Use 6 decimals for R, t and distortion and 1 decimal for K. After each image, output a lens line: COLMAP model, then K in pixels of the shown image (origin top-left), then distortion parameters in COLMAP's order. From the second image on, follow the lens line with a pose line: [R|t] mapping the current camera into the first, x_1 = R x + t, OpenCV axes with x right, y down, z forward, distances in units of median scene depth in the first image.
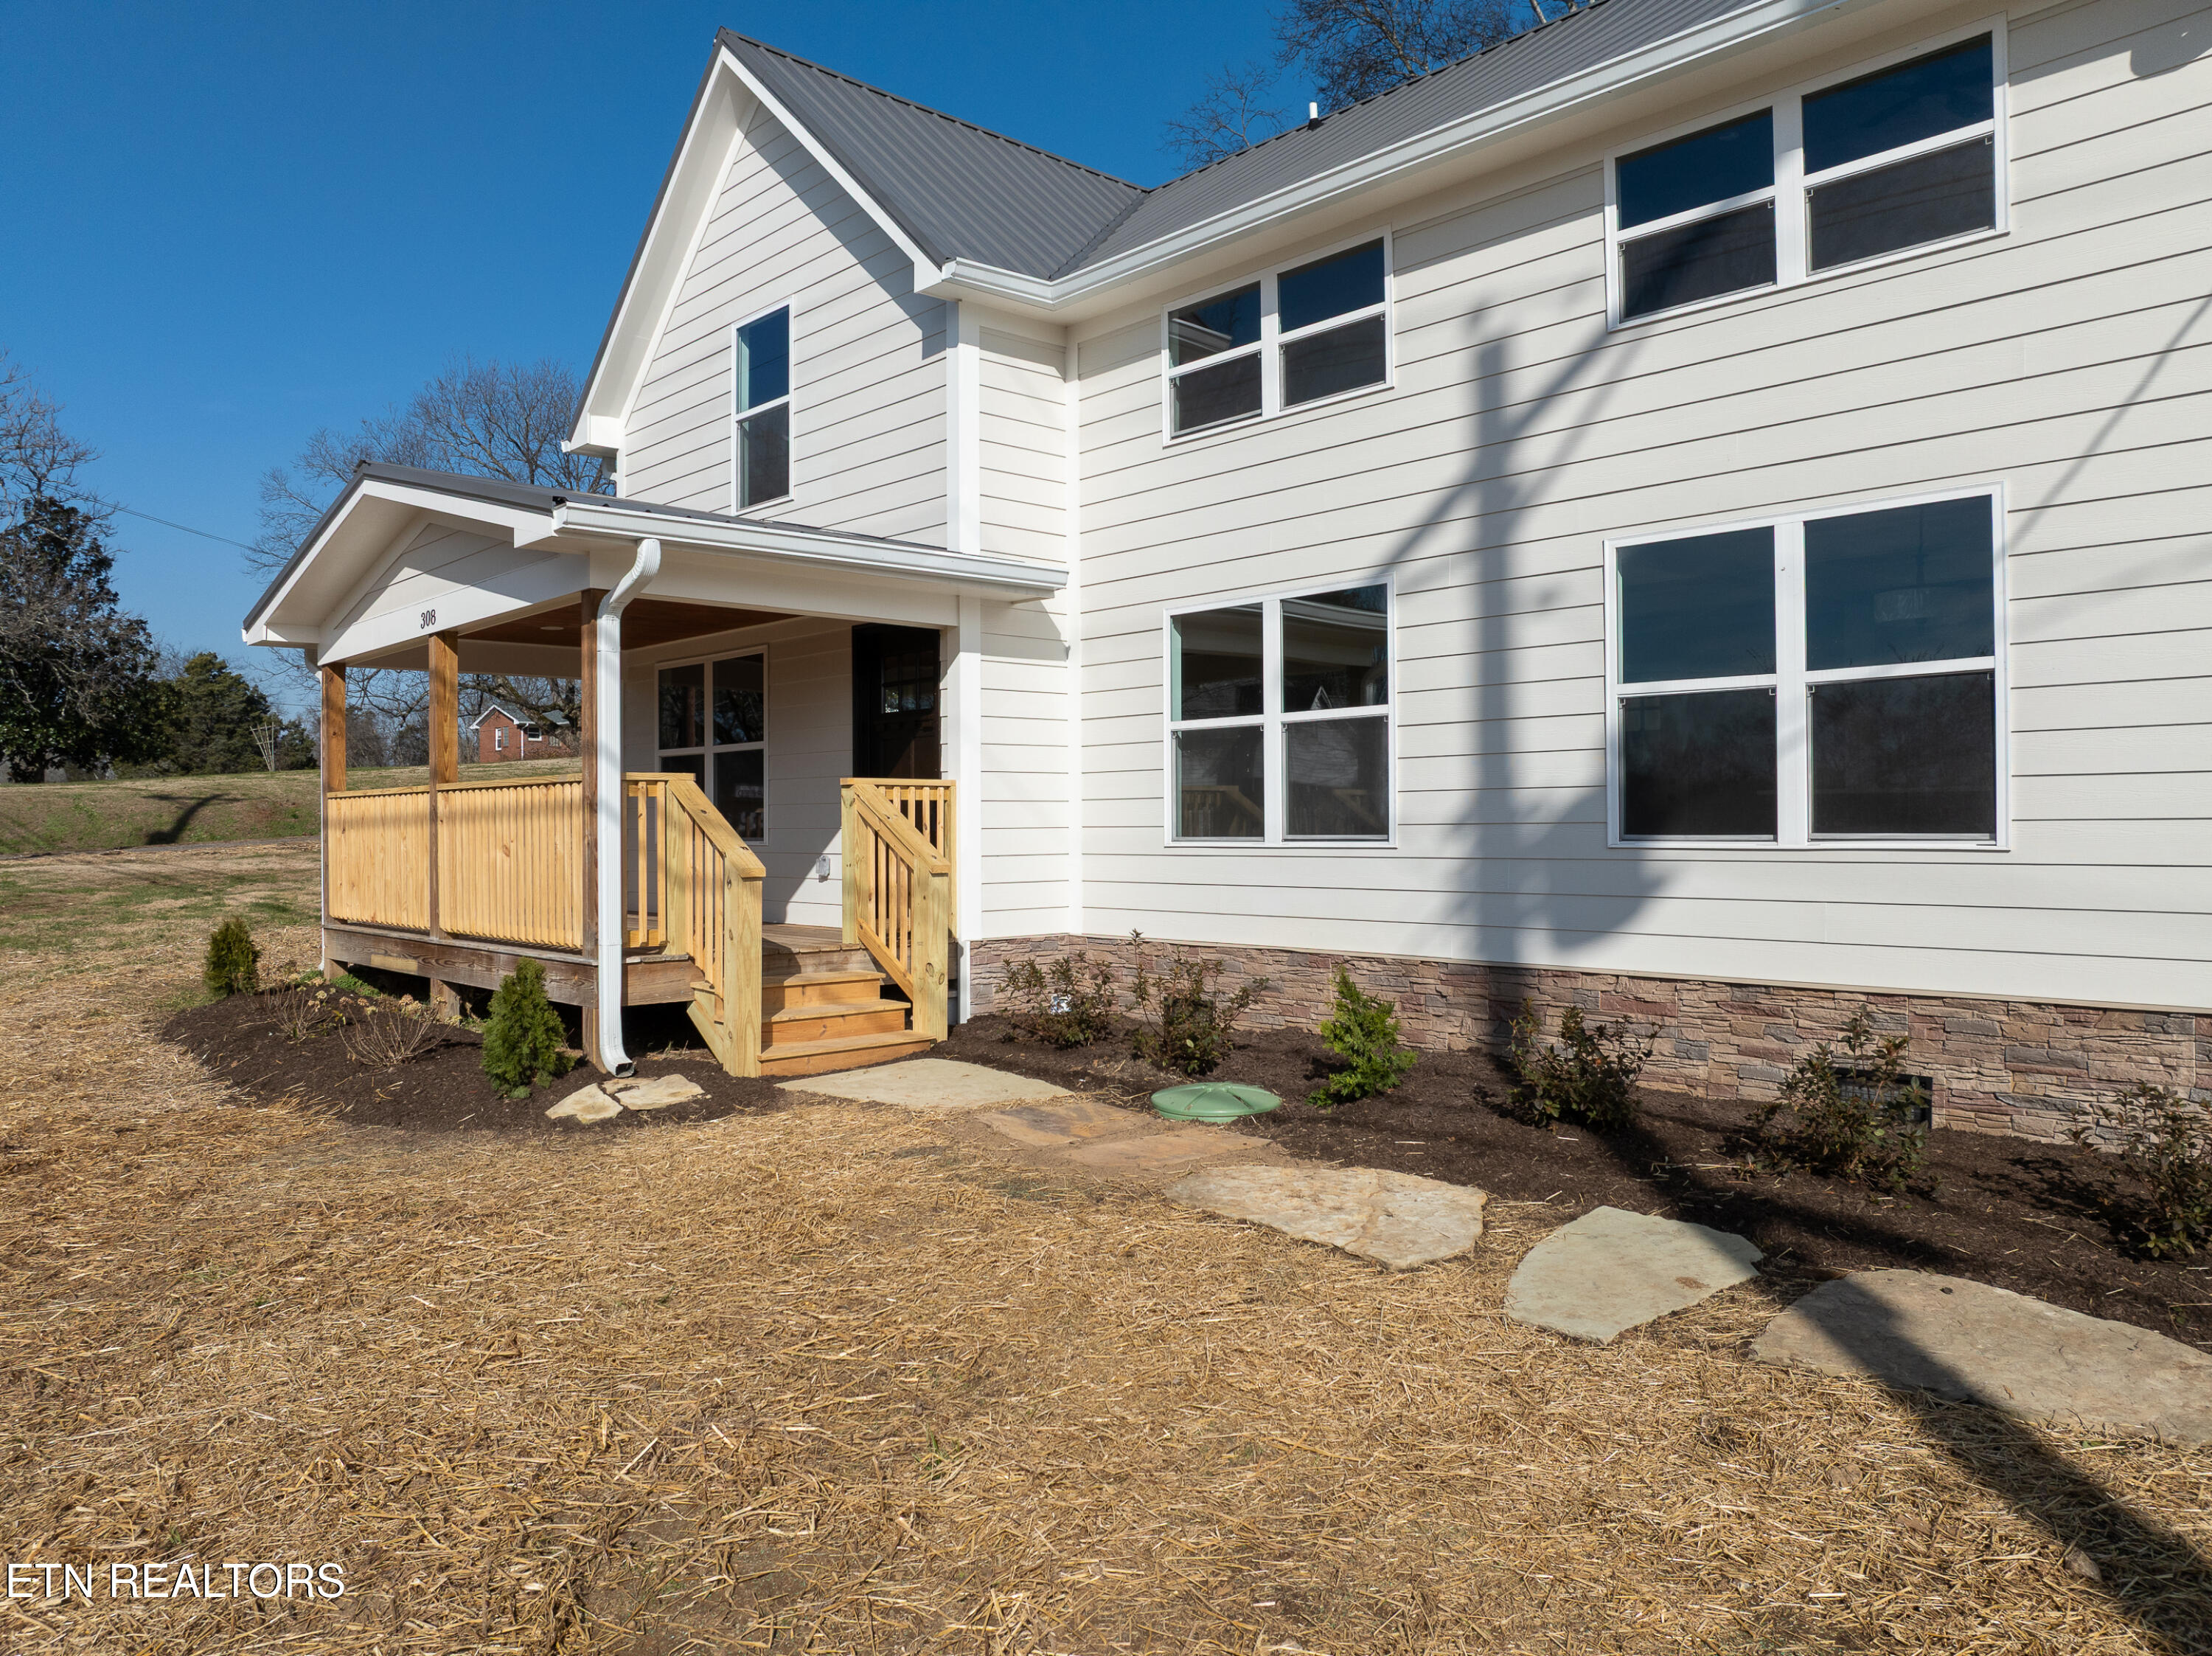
lens RADIAL K [[1555.5, 0, 1106.0], [0, 1555.5, 828.0], [0, 0, 1]] dist [-0.033934, -0.005197]
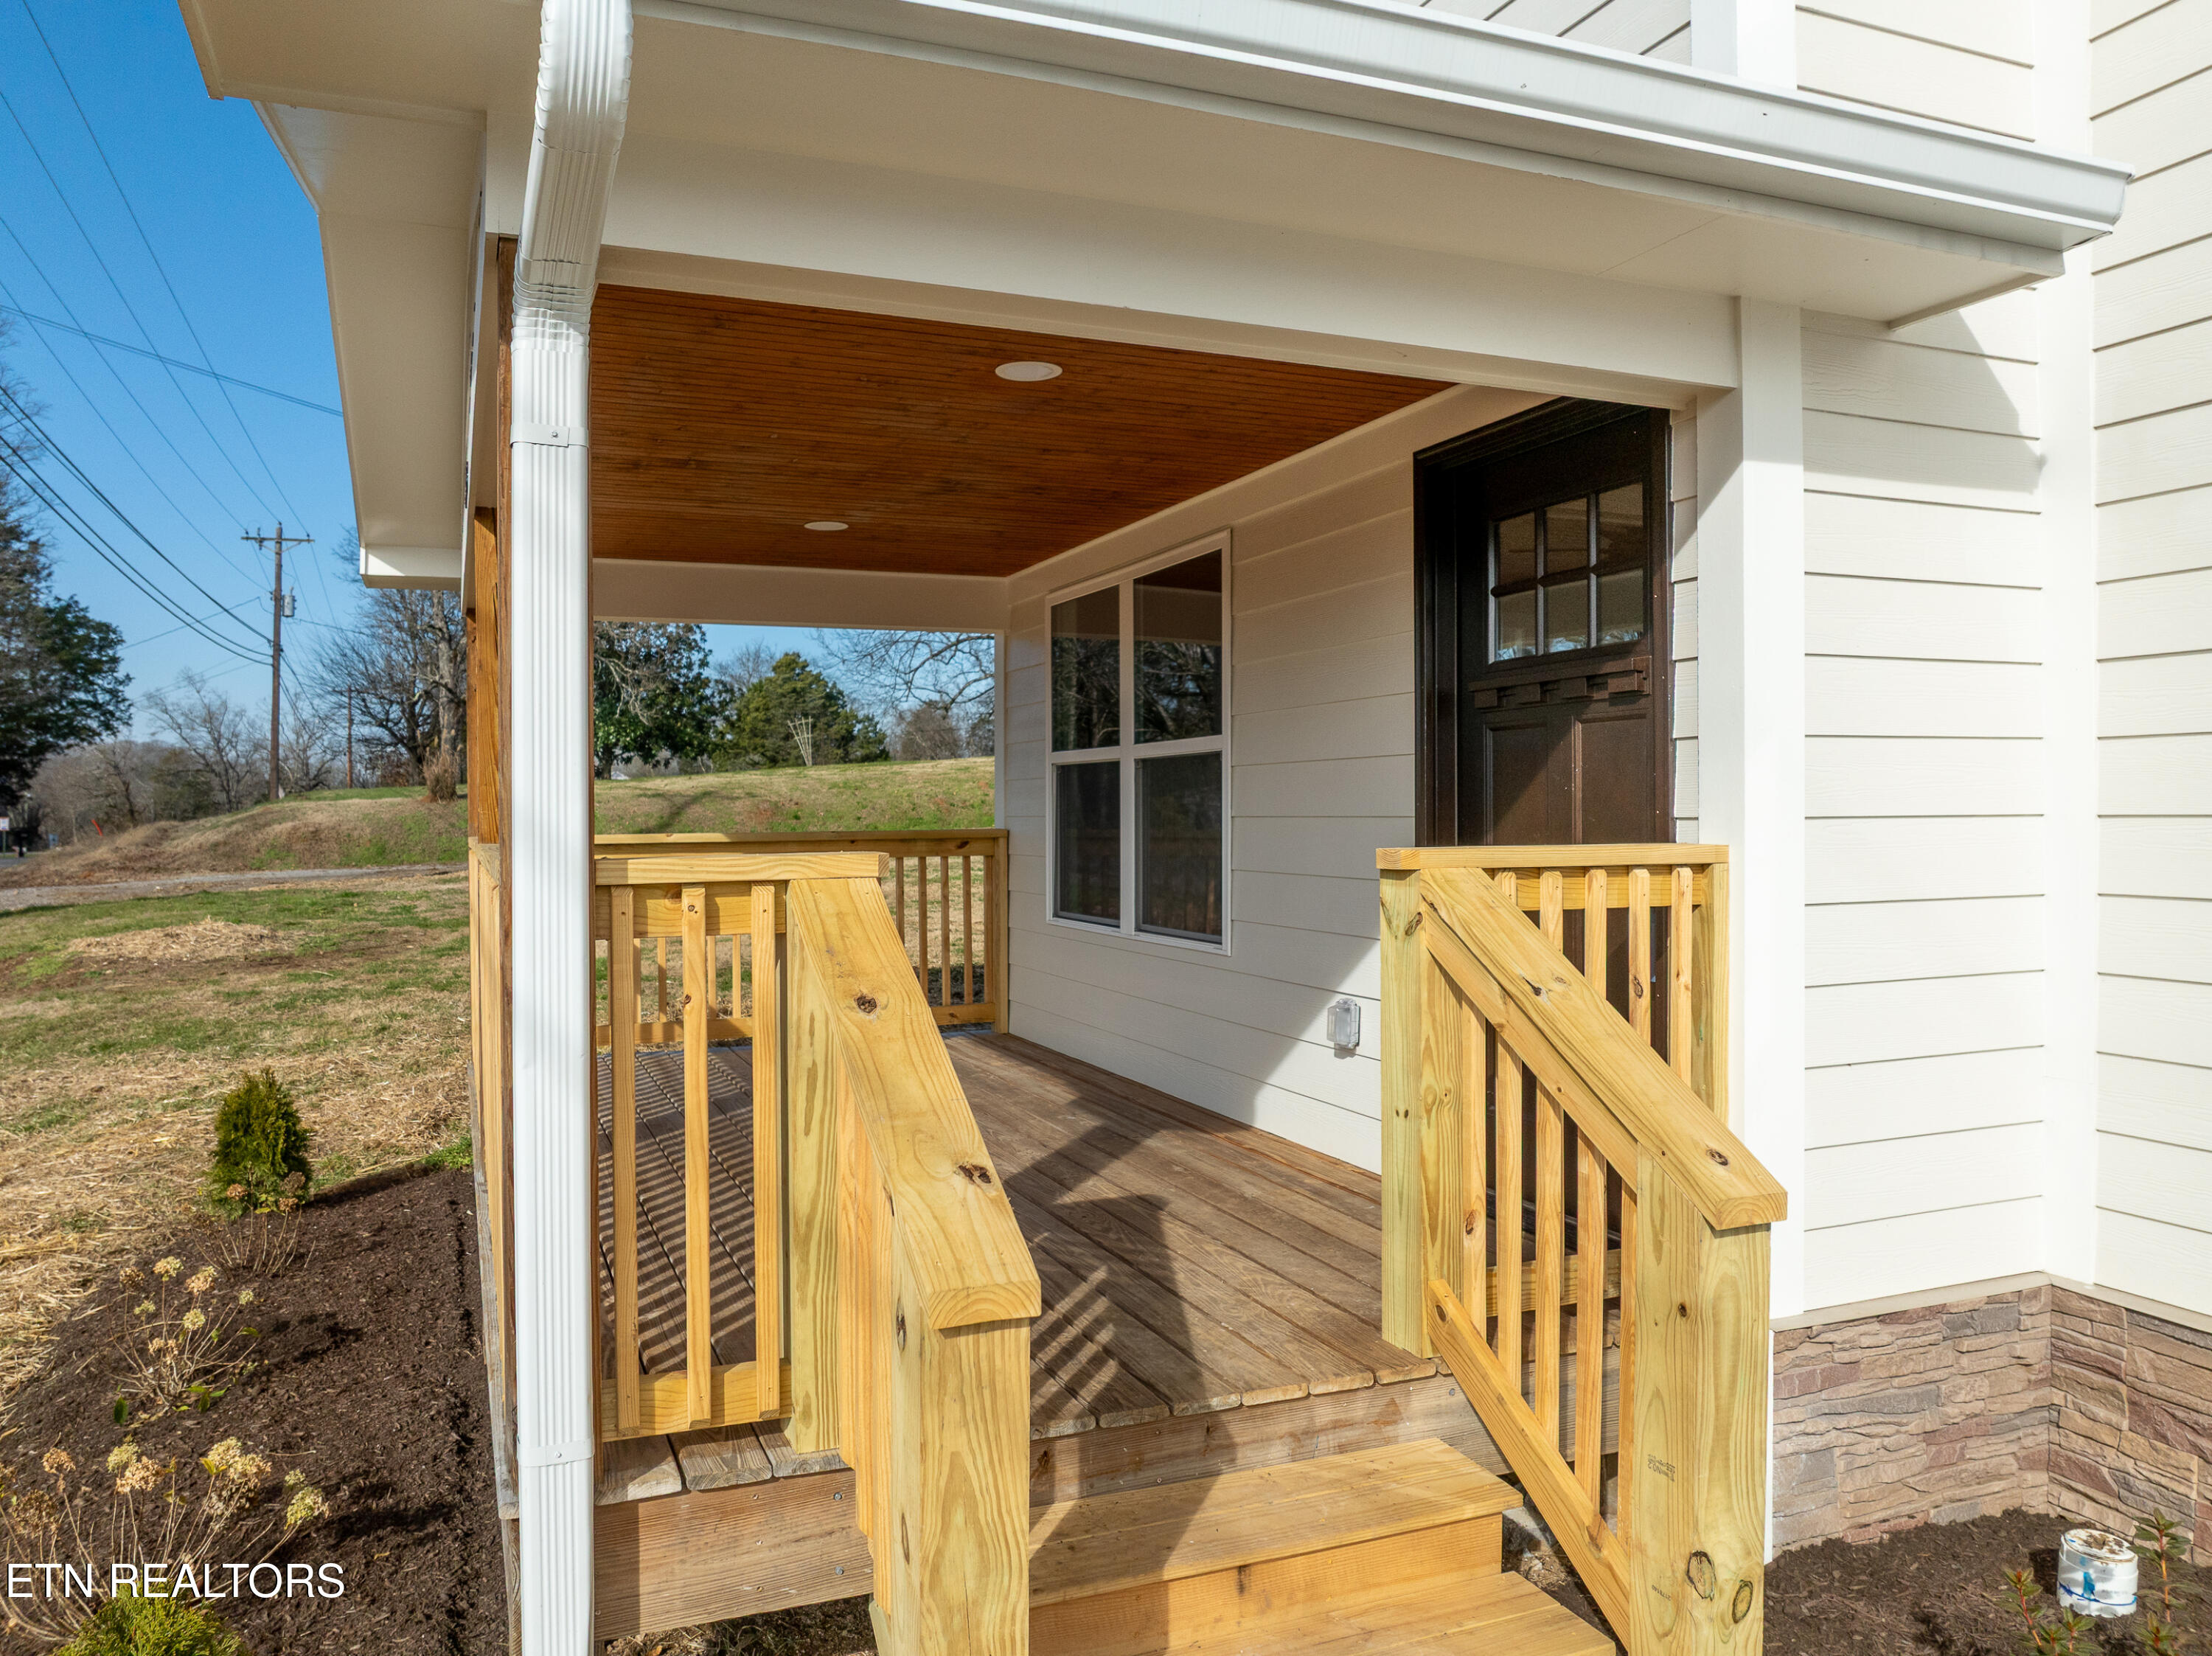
lens RADIAL K [[1585.2, 0, 991.2], [0, 1585.2, 824.4], [0, 0, 1]] dist [-0.024942, -0.000138]
pose [[0.912265, 0.006653, -0.409546, -0.125062], [-0.004111, 0.999966, 0.007088, -0.045320], [0.409580, -0.004782, 0.912262, 0.763609]]
